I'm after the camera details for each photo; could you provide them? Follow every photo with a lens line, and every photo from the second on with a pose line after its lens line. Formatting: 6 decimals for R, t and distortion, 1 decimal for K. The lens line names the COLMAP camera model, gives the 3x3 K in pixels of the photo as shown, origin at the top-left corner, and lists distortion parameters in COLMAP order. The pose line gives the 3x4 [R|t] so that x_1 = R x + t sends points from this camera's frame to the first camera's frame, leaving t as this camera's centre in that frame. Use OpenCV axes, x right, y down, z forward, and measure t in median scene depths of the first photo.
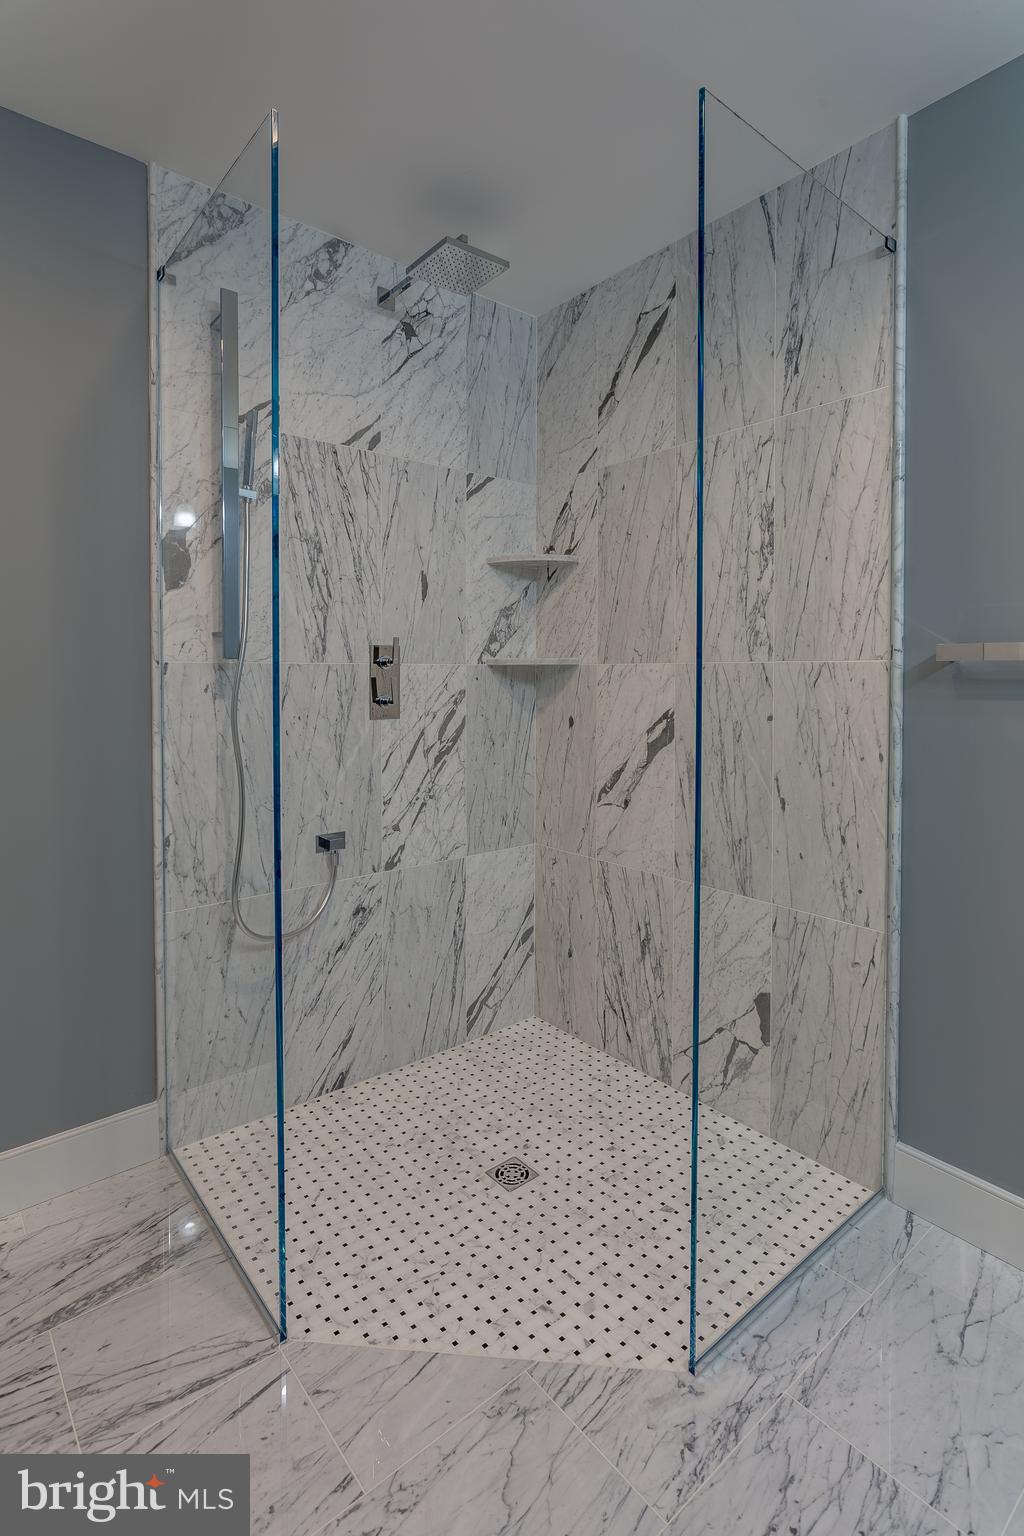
lens RADIAL K [[762.9, 0, 516.8], [0, 762.9, 687.3], [0, 0, 1]] dist [-0.022920, 0.007924]
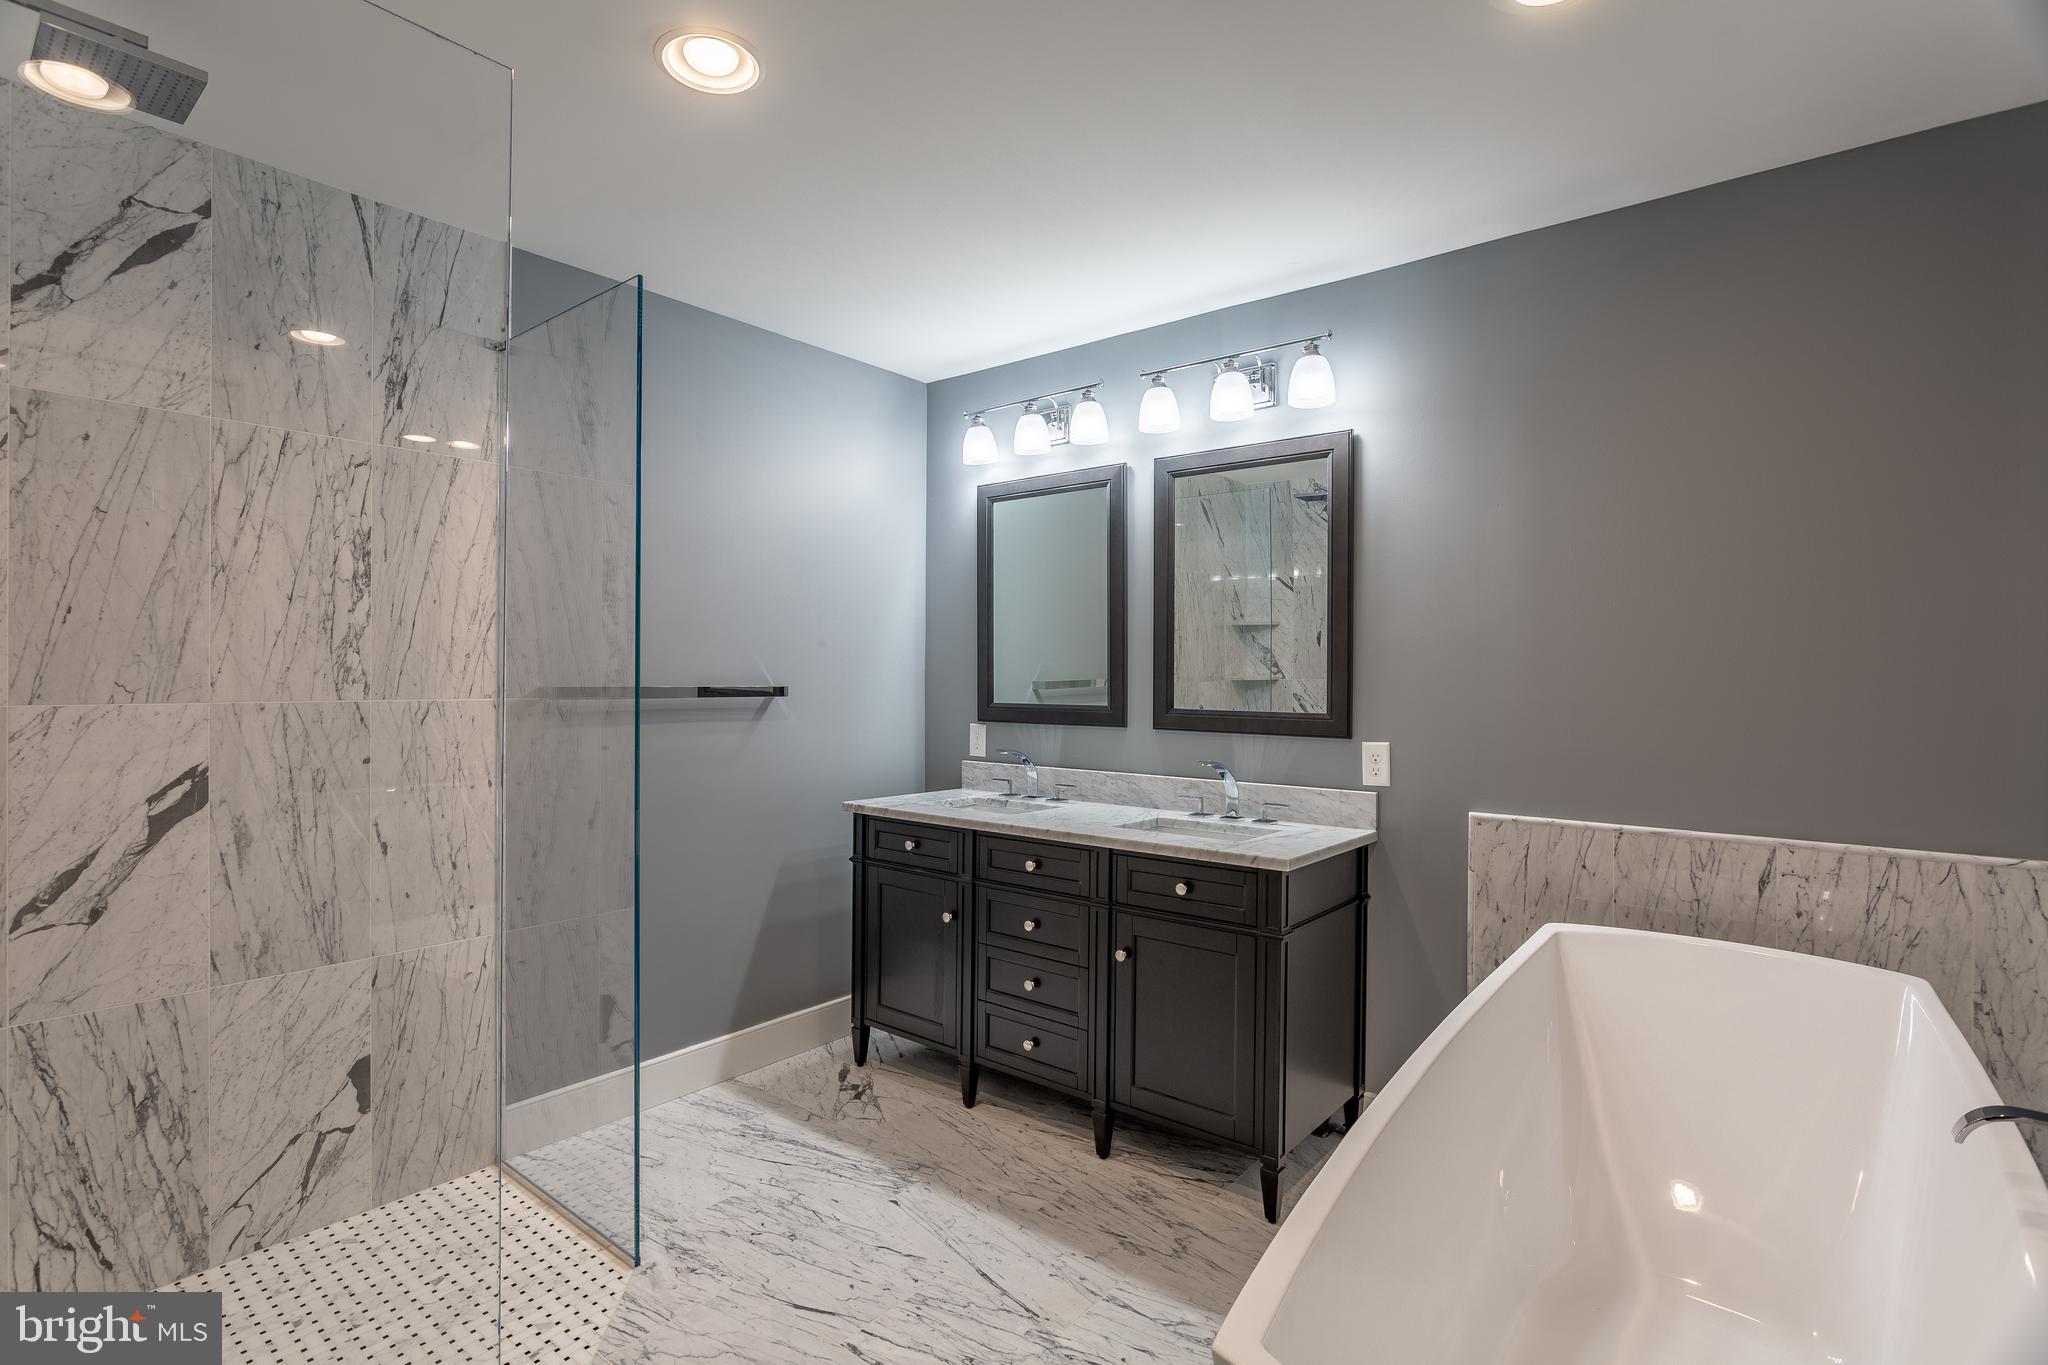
lens RADIAL K [[988.3, 0, 987.8], [0, 988.3, 687.3], [0, 0, 1]] dist [-0.002916, 0.000117]
pose [[-0.174418, -0.012557, 0.984592, -0.985731], [0.011804, 0.999820, 0.014842, -0.058180], [-0.984601, 0.014211, -0.174238, 0.452122]]
